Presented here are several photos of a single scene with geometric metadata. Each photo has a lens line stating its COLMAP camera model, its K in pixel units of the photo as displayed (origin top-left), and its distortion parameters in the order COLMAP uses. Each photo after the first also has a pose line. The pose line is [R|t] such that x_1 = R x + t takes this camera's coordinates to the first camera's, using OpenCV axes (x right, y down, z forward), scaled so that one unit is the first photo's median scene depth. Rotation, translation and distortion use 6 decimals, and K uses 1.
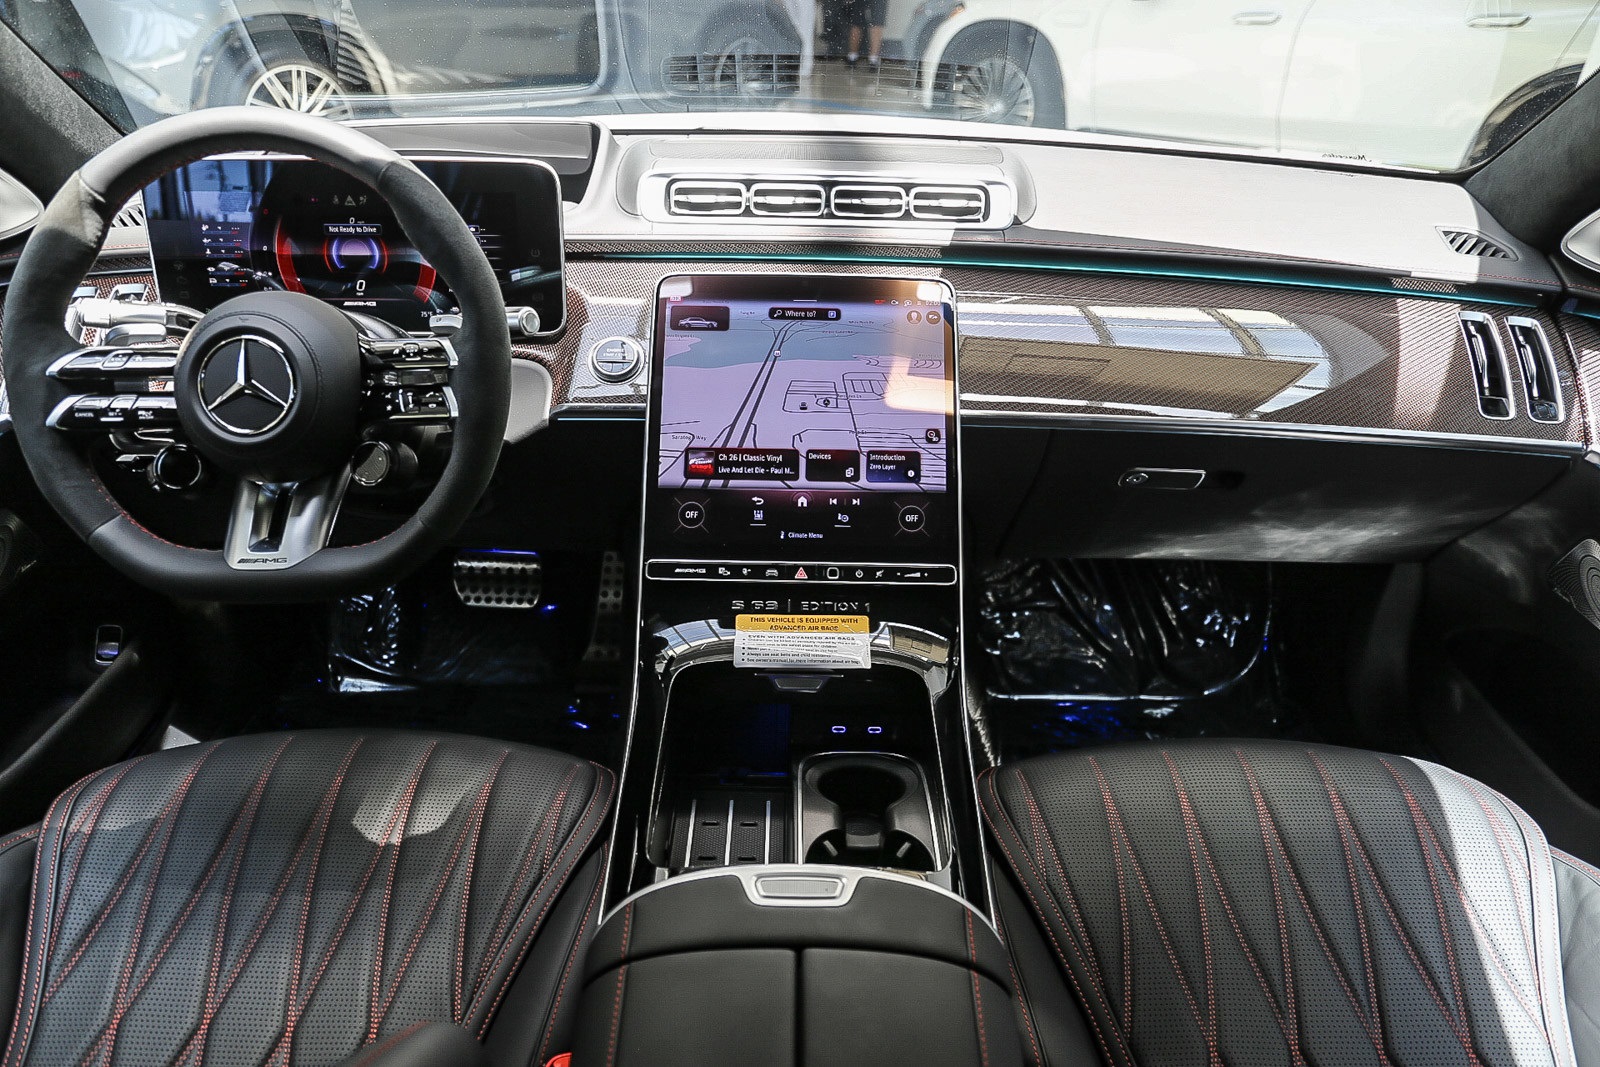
lens RADIAL K [[1104.3, 0, 797.4], [0, 1104.3, 545.7], [0, 0, 1]] dist [-0.096274, 0.072223]
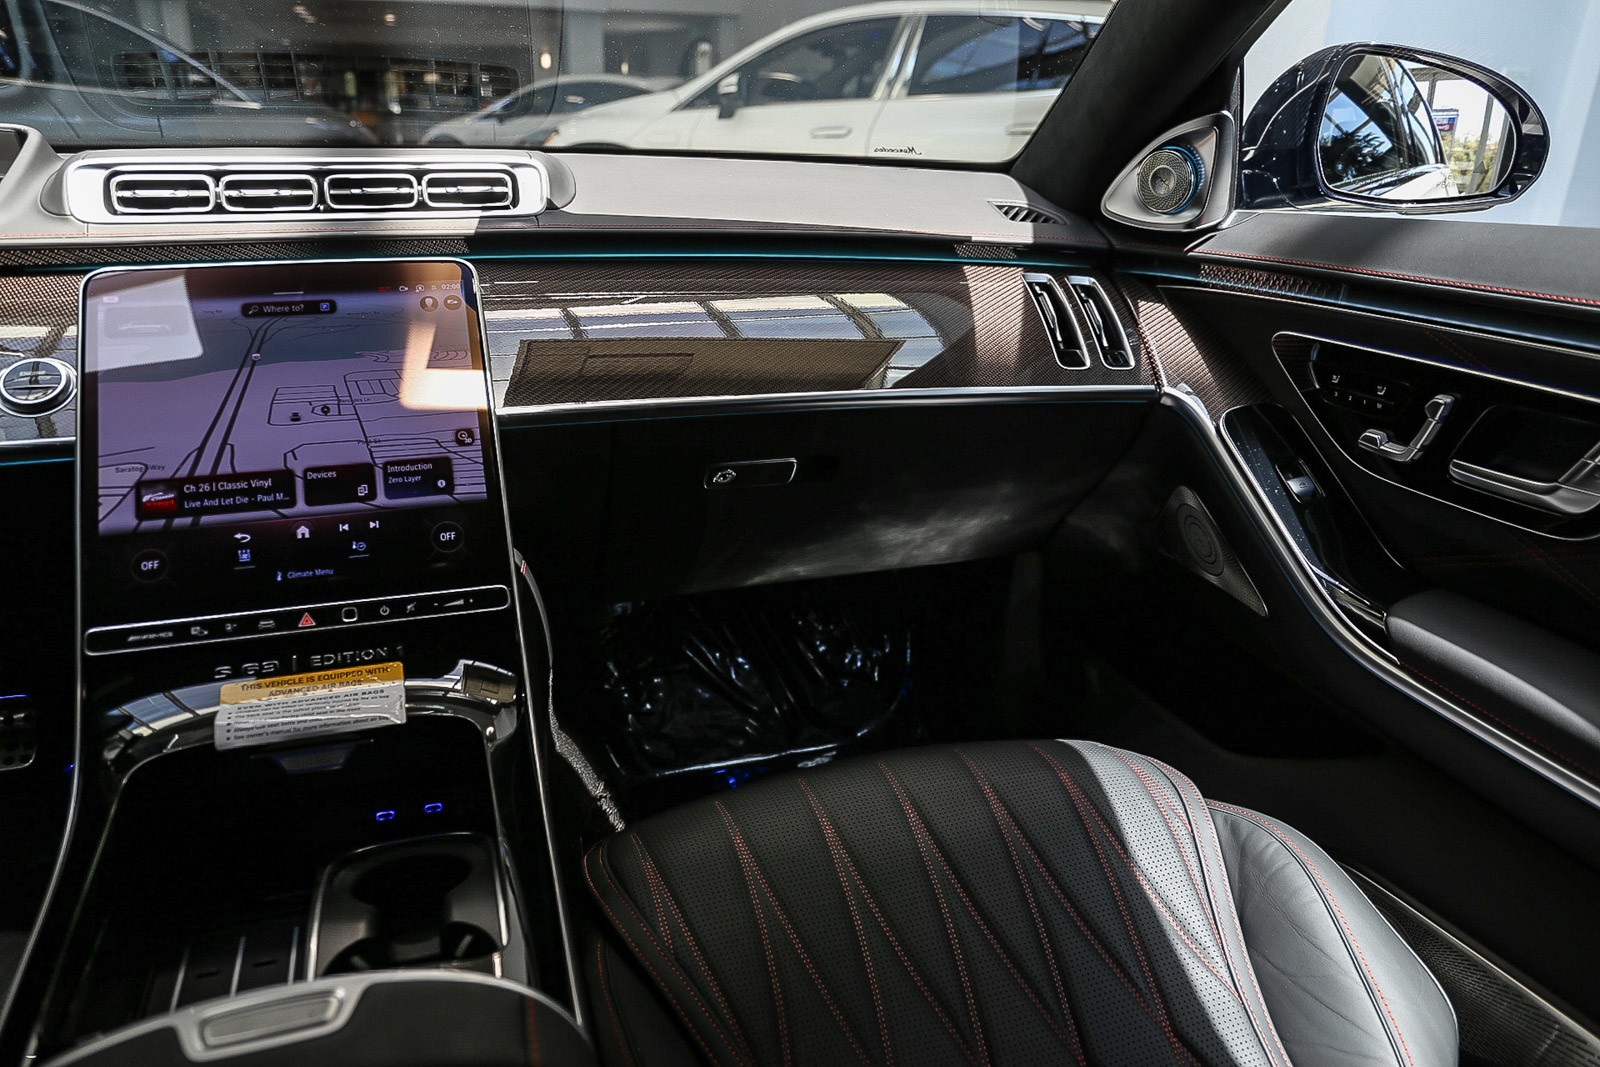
lens RADIAL K [[1104.3, 0, 802.8], [0, 1104.3, 539.0], [0, 0, 1]] dist [-0.096274, 0.072223]
pose [[0.944183, -0.117648, 0.307696, 0.101703], [0.154327, 0.983184, -0.097639, 0.094951], [-0.291034, 0.139674, 0.946462, 0.164223]]
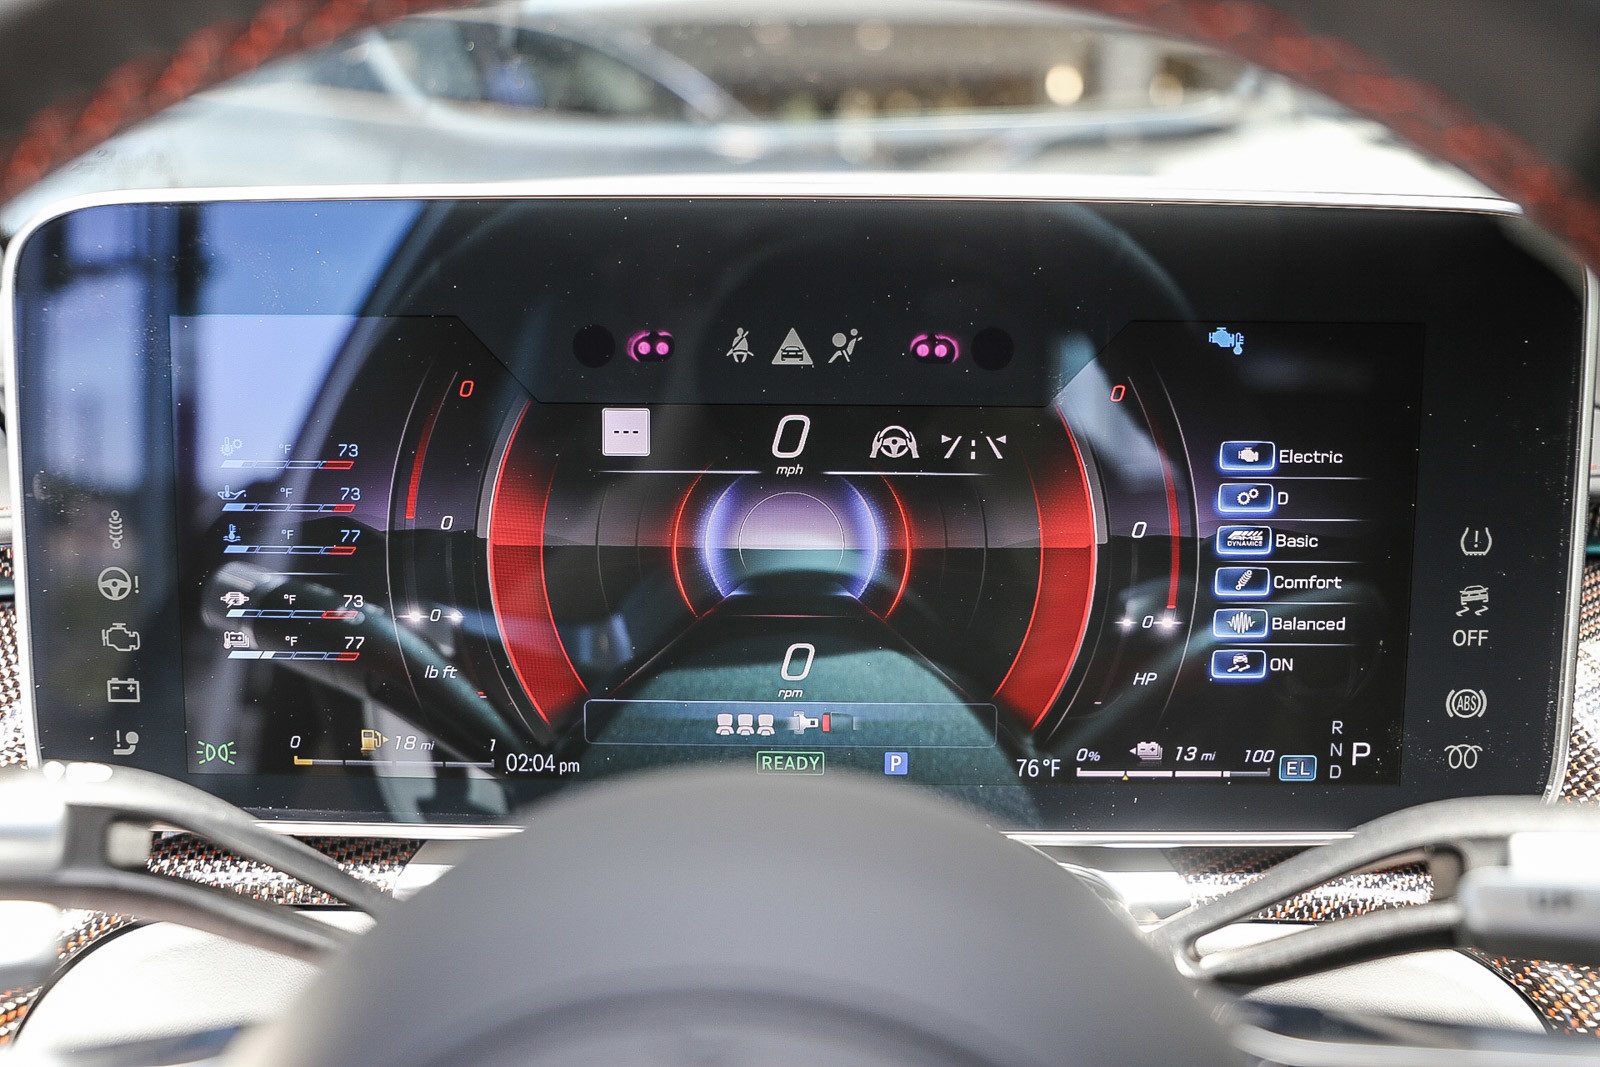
lens RADIAL K [[1579.7, 0, 804.4], [0, 1579.7, 526.0], [0, 0, 1]] dist [0.054695, 0.000000]
pose [[0.998880, -0.009971, -0.046252, -0.405054], [-0.002849, 0.963097, -0.269140, -0.178196], [0.047229, 0.268970, 0.961990, 0.657853]]
